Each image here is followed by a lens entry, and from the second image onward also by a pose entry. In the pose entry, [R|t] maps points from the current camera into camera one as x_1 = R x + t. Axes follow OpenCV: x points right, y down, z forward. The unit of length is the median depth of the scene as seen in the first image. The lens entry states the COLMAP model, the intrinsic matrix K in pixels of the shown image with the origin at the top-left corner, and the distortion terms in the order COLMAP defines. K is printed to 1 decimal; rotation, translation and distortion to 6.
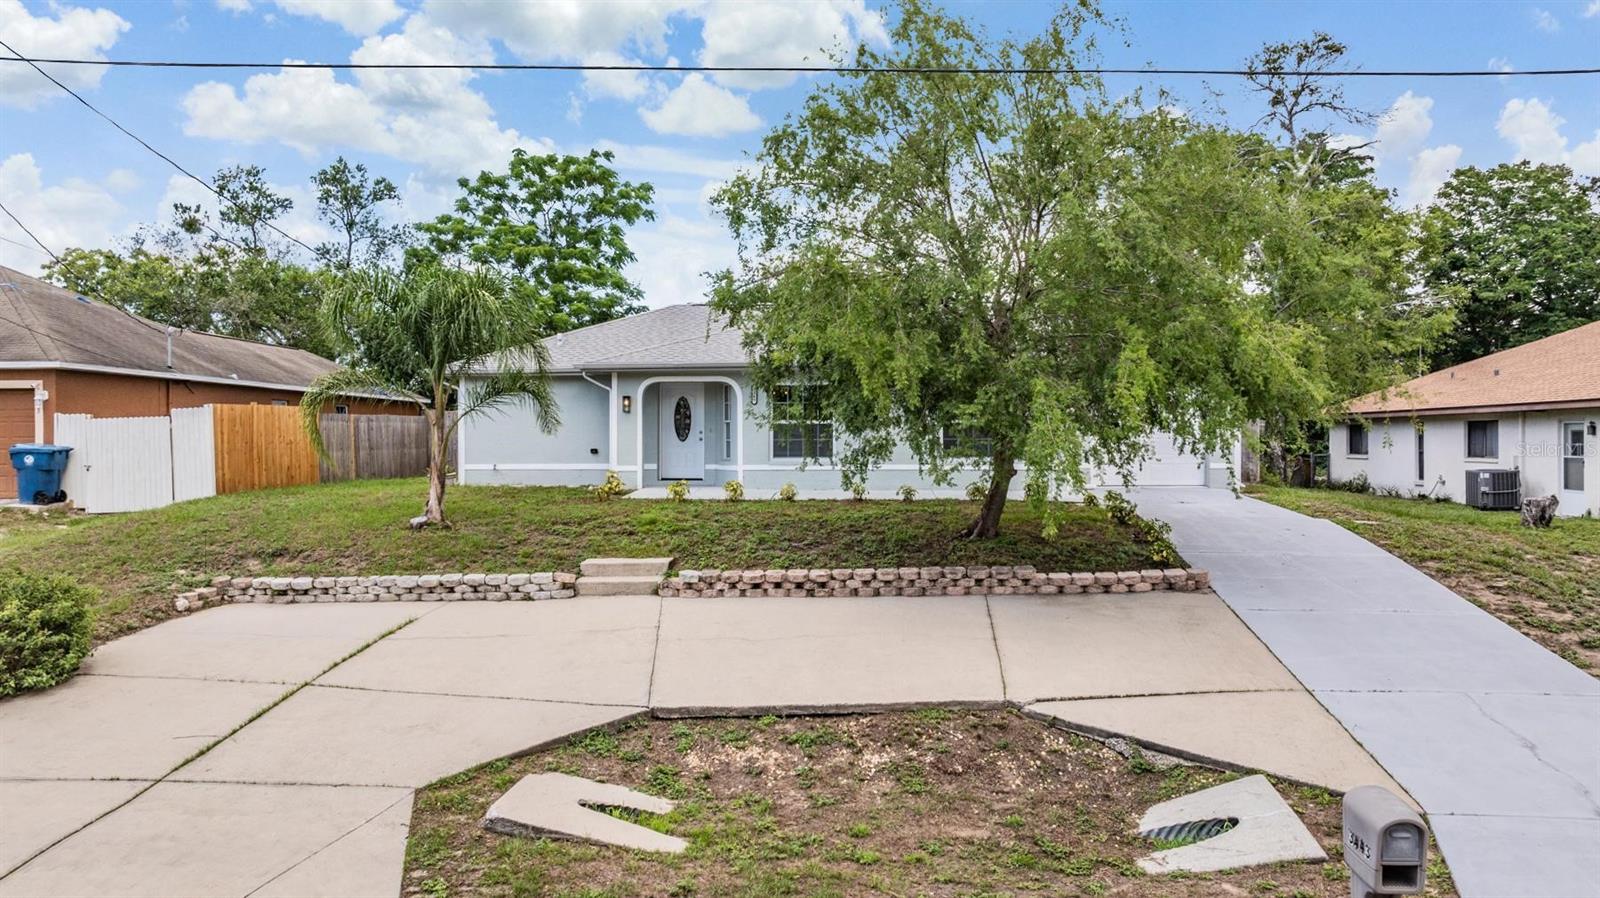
lens RADIAL K [[1139.1, 0, 803.4], [0, 1139.1, 448.1], [0, 0, 1]] dist [-0.011969, -0.001508]
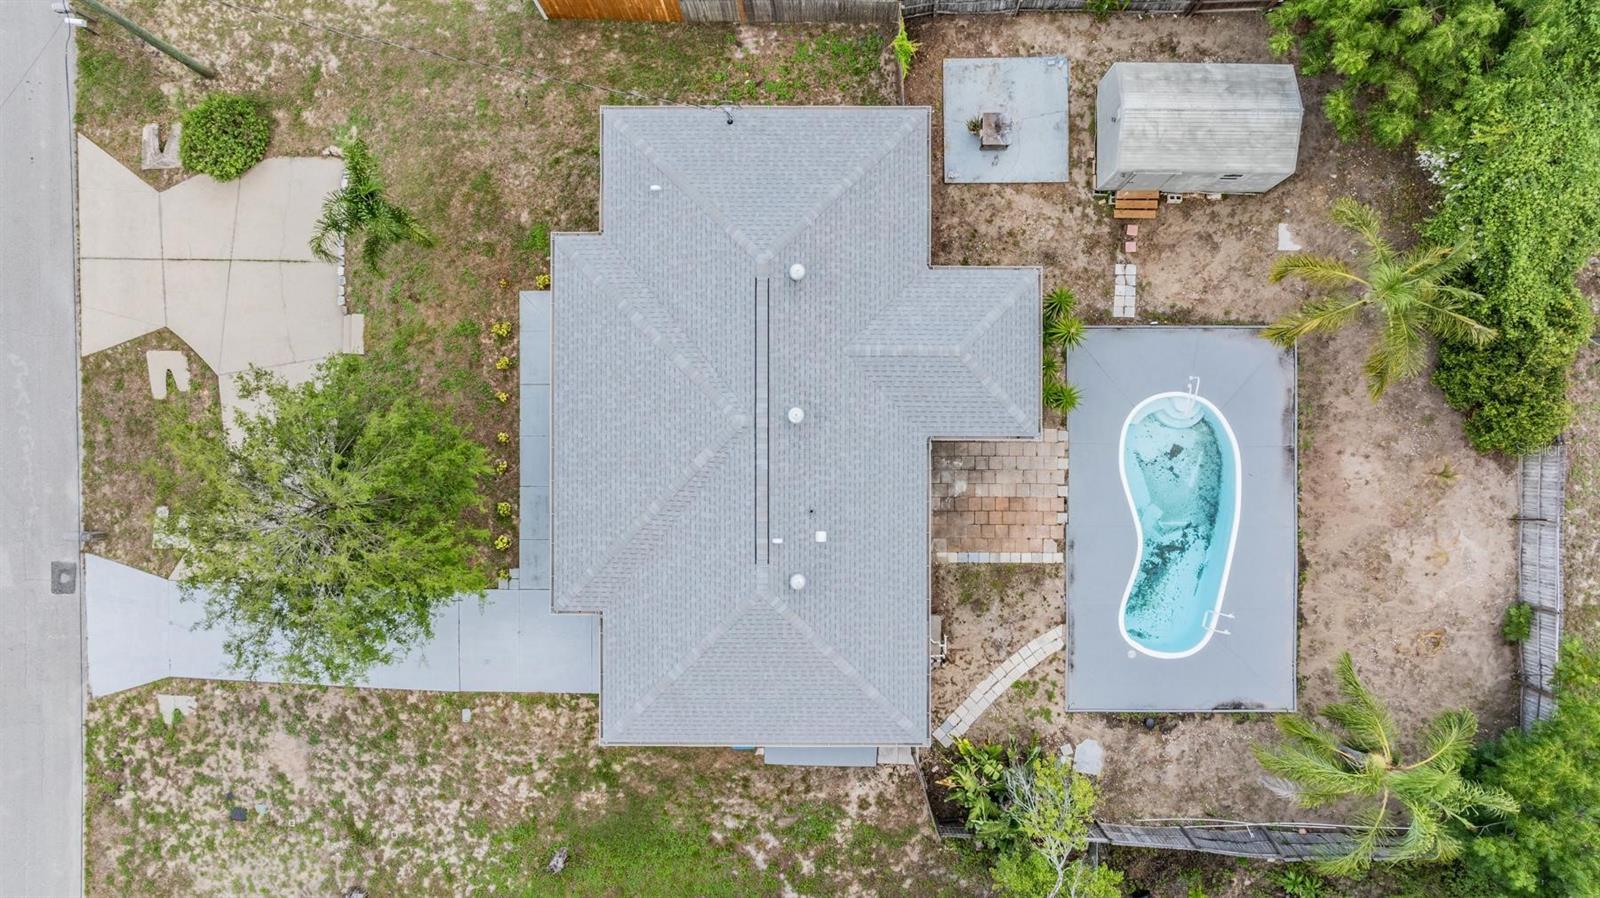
lens RADIAL K [[1139.1, 0, 803.4], [0, 1139.1, 448.1], [0, 0, 1]] dist [-0.011969, -0.001508]
pose [[0.053016, 0.998585, 0.004276, 0.109500], [-0.004982, -0.004018, 0.999980, -2.272132], [0.998581, -0.053036, 0.004762, 1.984919]]
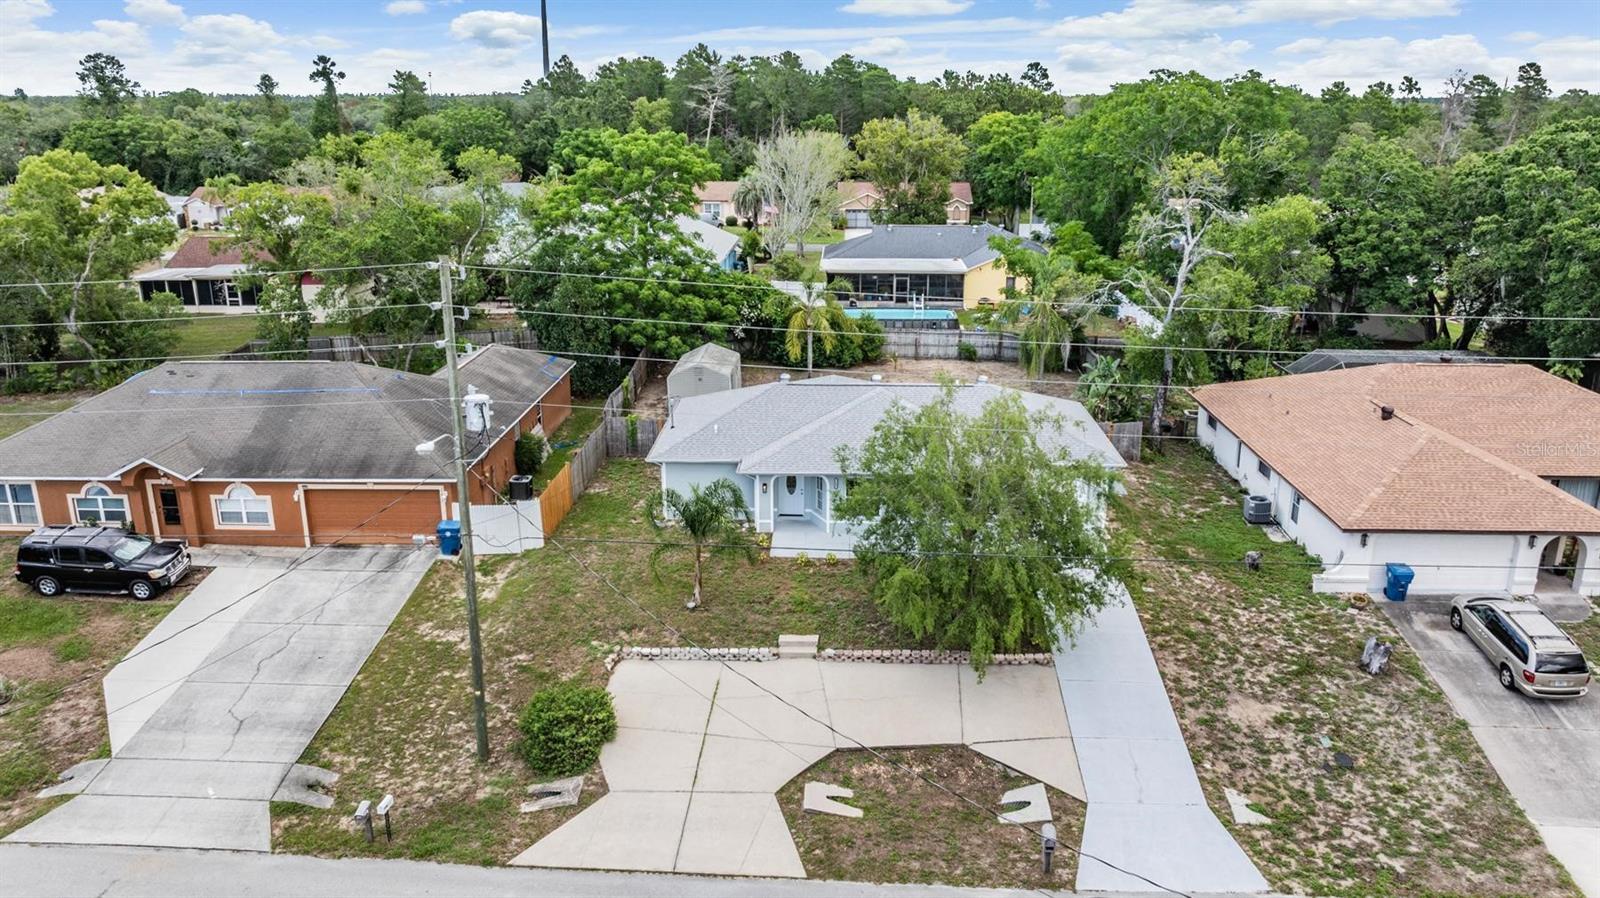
lens RADIAL K [[1152.6, 0, 810.1], [0, 1152.6, 445.0], [0, 0, 1]] dist [-0.023220, 0.004592]
pose [[0.999757, -0.002347, 0.021897, -0.195902], [-0.003856, 0.960281, 0.279007, -0.966952], [-0.021682, -0.279024, 0.960039, -1.145354]]
